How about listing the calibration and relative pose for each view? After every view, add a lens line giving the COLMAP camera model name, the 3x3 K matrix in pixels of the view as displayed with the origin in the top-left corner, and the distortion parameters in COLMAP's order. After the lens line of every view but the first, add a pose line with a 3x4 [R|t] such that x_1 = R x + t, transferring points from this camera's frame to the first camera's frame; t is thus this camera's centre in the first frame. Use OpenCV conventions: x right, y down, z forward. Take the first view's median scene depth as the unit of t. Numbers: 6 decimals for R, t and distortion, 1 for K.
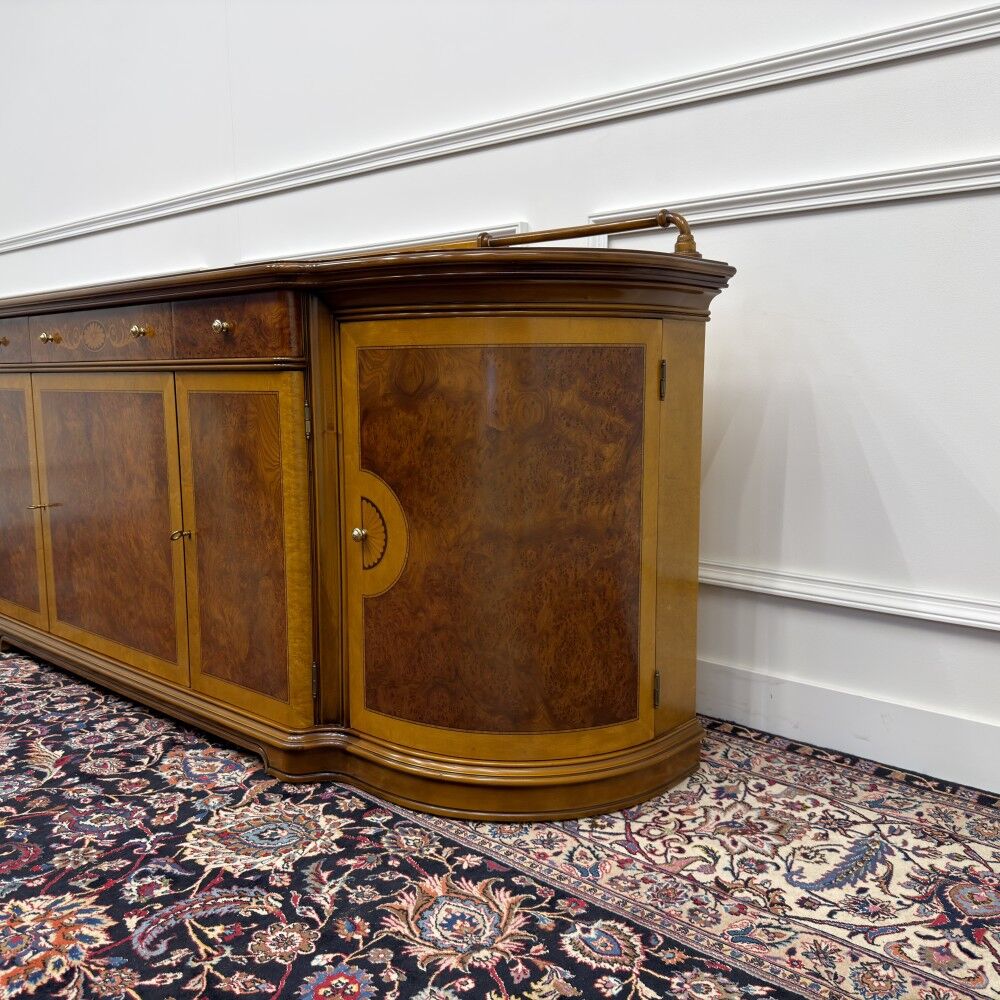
lens RADIAL K [[932.6, 0, 496.0], [0, 932.6, 501.9], [0, 0, 1]] dist [0.113063, -0.201245]
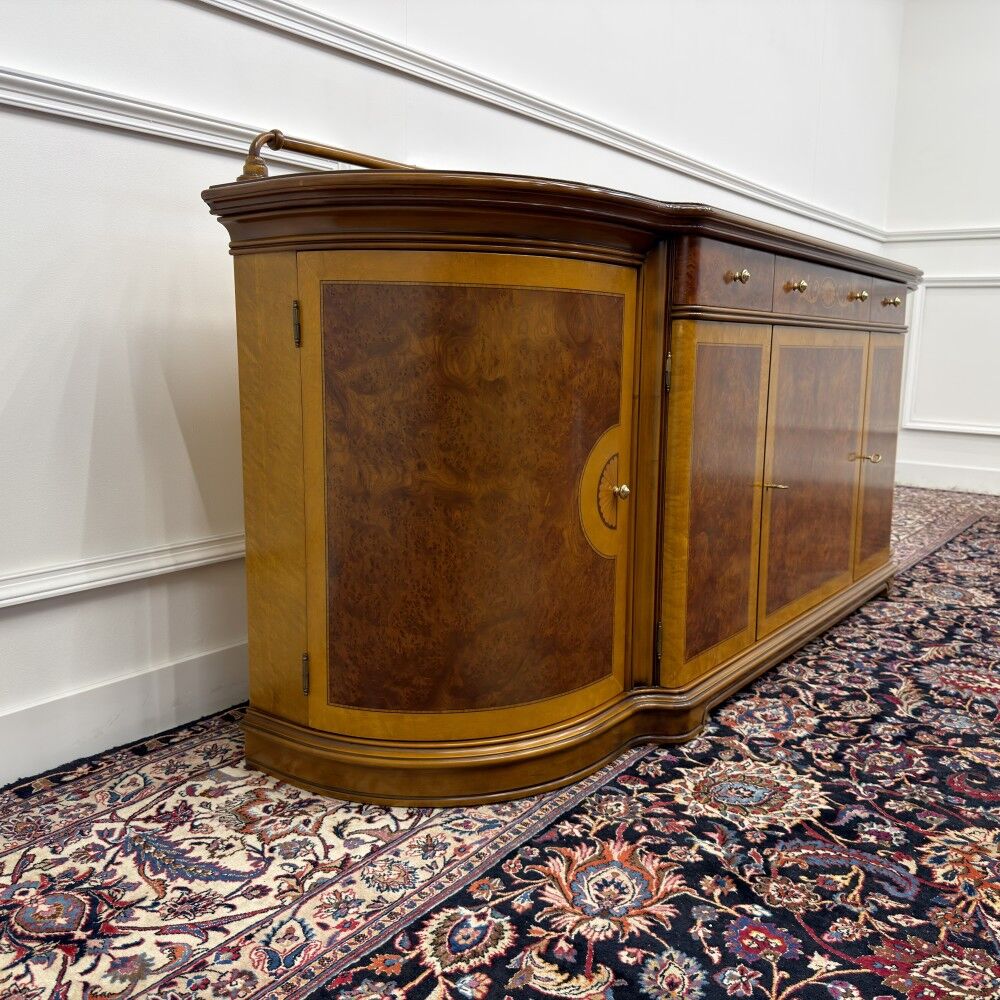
lens RADIAL K [[933.4, 0, 501.2], [0, 933.4, 494.4], [0, 0, 1]] dist [0.136434, -0.289629]
pose [[-0.087552, -0.144240, 0.985662, -1.805015], [0.125524, 0.979977, 0.154558, -0.207013], [-0.988220, 0.137256, -0.067694, 1.825282]]
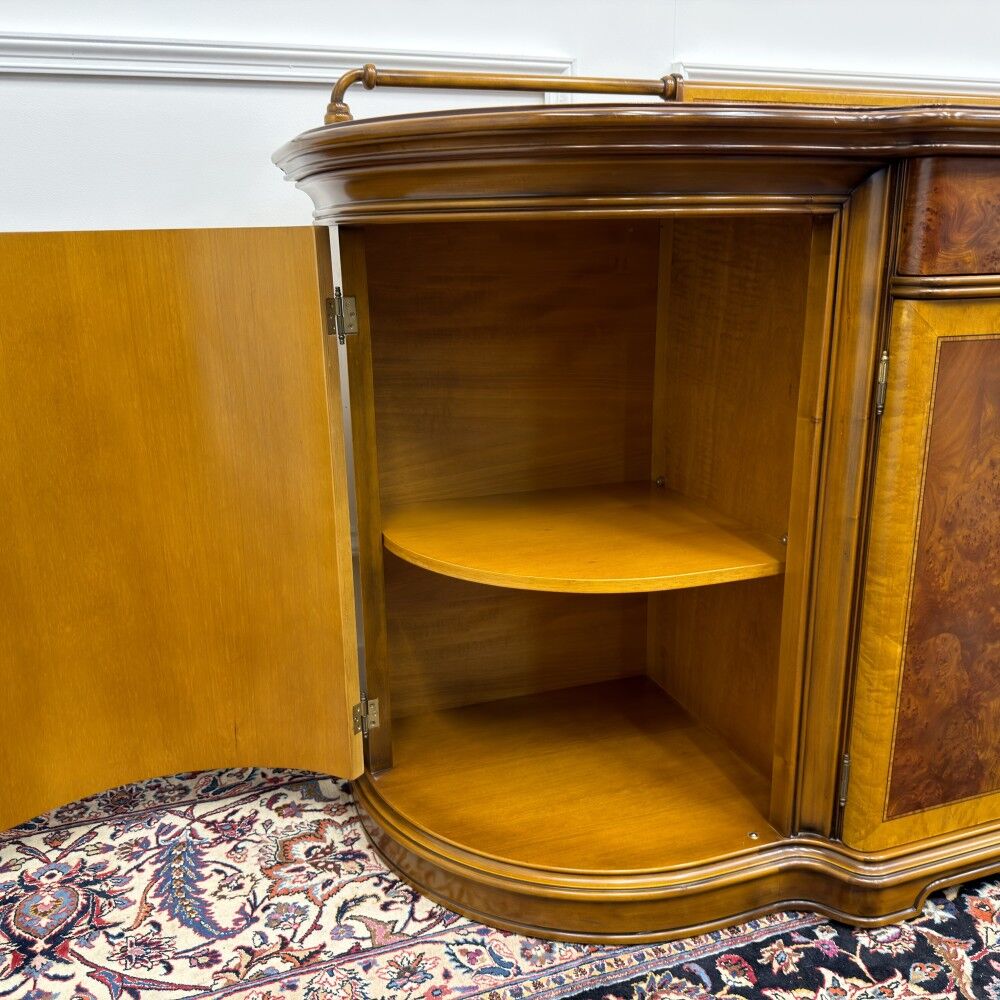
lens RADIAL K [[941.7, 0, 498.3], [0, 941.7, 509.2], [0, 0, 1]] dist [0.012902, -0.027913]
pose [[0.483751, -0.240996, 0.841372, -1.492409], [0.129412, 0.970470, 0.203568, -0.236637], [-0.865585, 0.010407, 0.500653, 1.481024]]
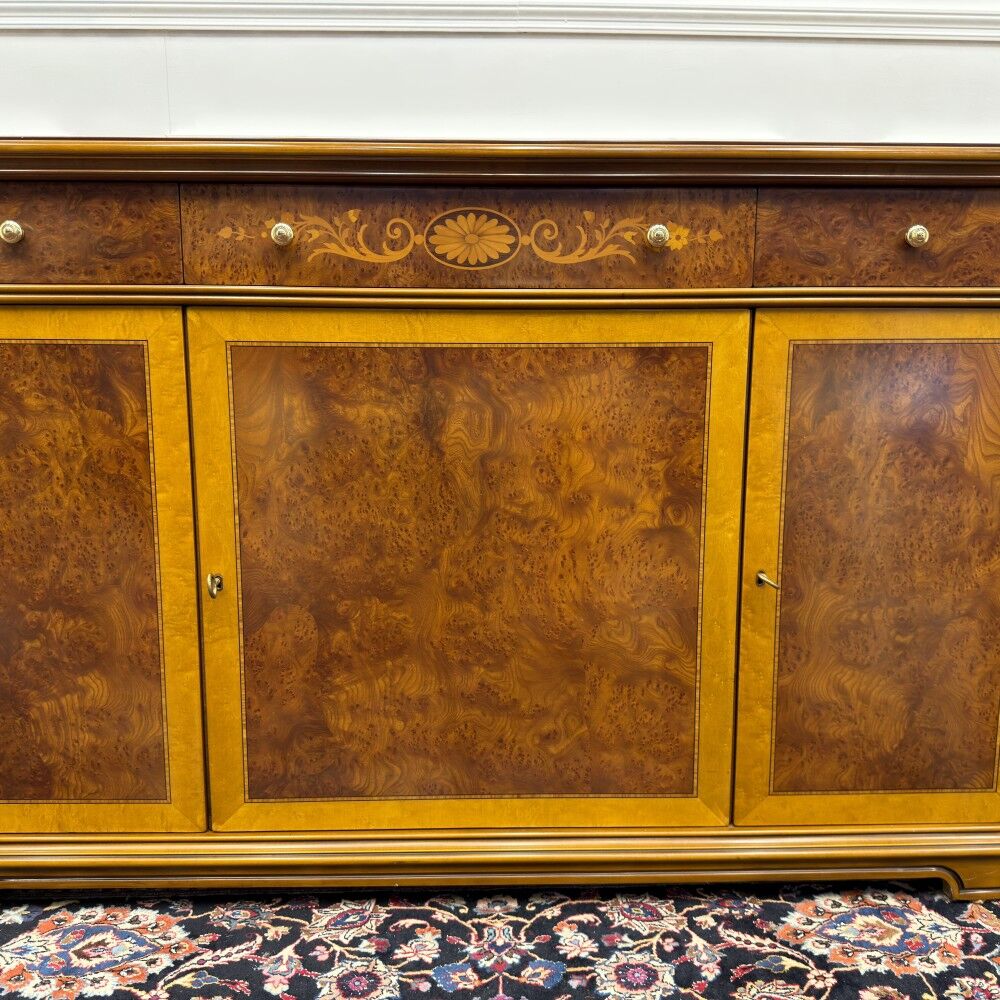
lens RADIAL K [[932.6, 0, 496.0], [0, 932.6, 501.9], [0, 0, 1]] dist [0.113063, -0.201245]
pose [[0.731548, -0.099997, 0.674417, -0.986670], [0.085629, 0.994829, 0.054622, -0.071449], [-0.676392, 0.017791, 0.736327, 0.766336]]
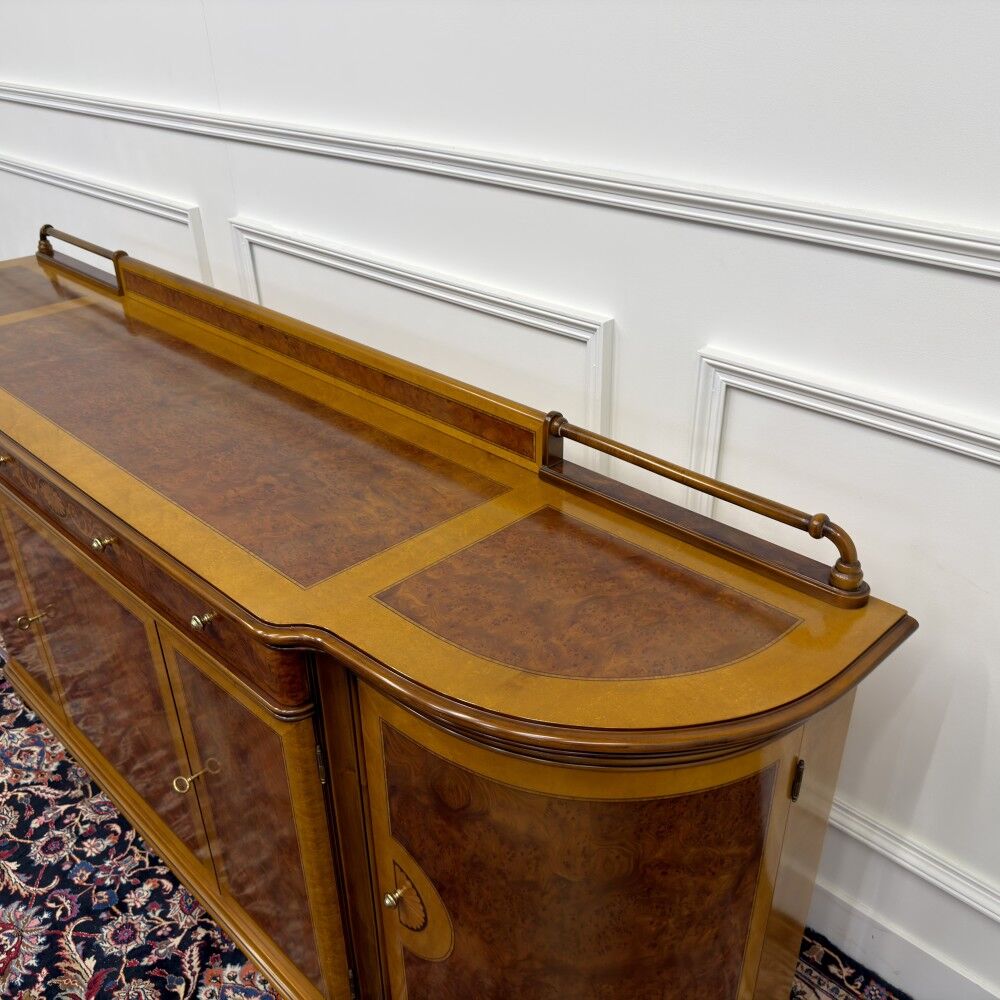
lens RADIAL K [[949.8, 0, 508.2], [0, 949.8, 505.9], [0, 0, 1]] dist [0.007494, -0.013967]
pose [[0.998782, 0.018594, -0.045702, -0.015641], [-0.000384, 0.929168, 0.369658, -0.580788], [0.049338, -0.369190, 0.928043, 0.361436]]
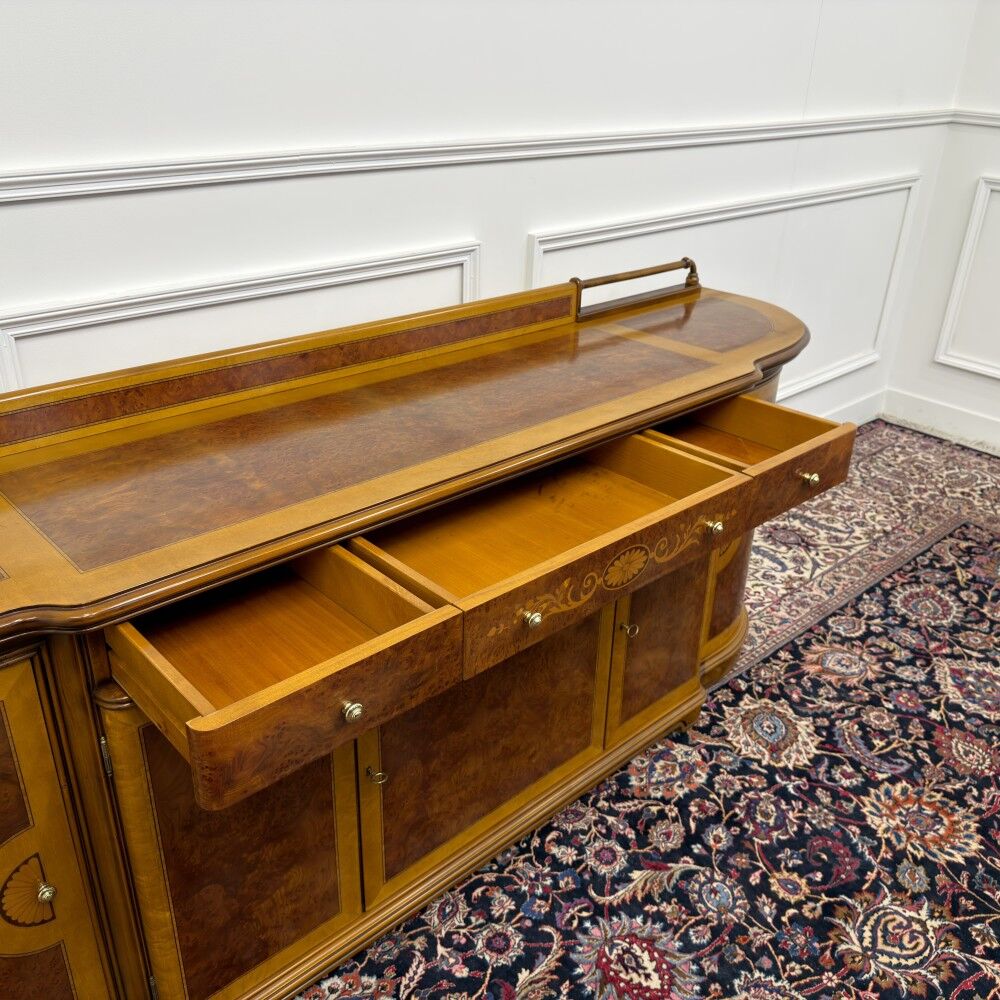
lens RADIAL K [[933.4, 0, 501.2], [0, 933.4, 494.4], [0, 0, 1]] dist [0.136434, -0.289629]
pose [[0.099095, -0.426702, 0.898947, -1.418508], [0.106655, 0.902744, 0.416747, -0.644450], [-0.989346, 0.054580, 0.134967, 1.132583]]
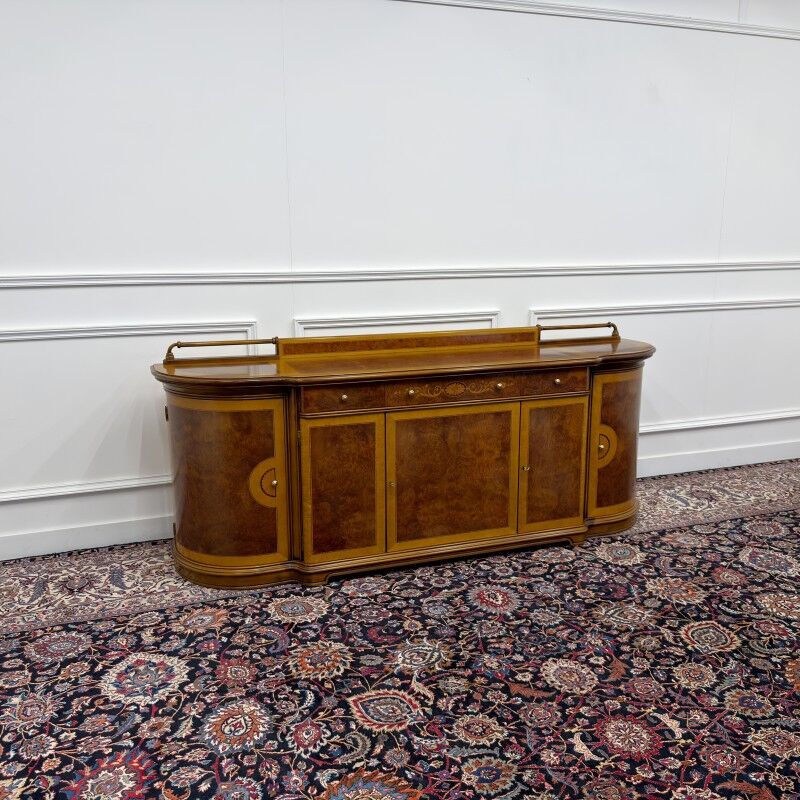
lens RADIAL K [[738.3, 0, 397.4], [0, 738.3, 403.1], [0, 0, 1]] dist [0.176444, -0.360653]
pose [[0.486681, -0.183227, 0.854148, -2.333503], [0.119336, 0.982535, 0.142772, -0.489316], [-0.865390, 0.032446, 0.500047, 0.393966]]
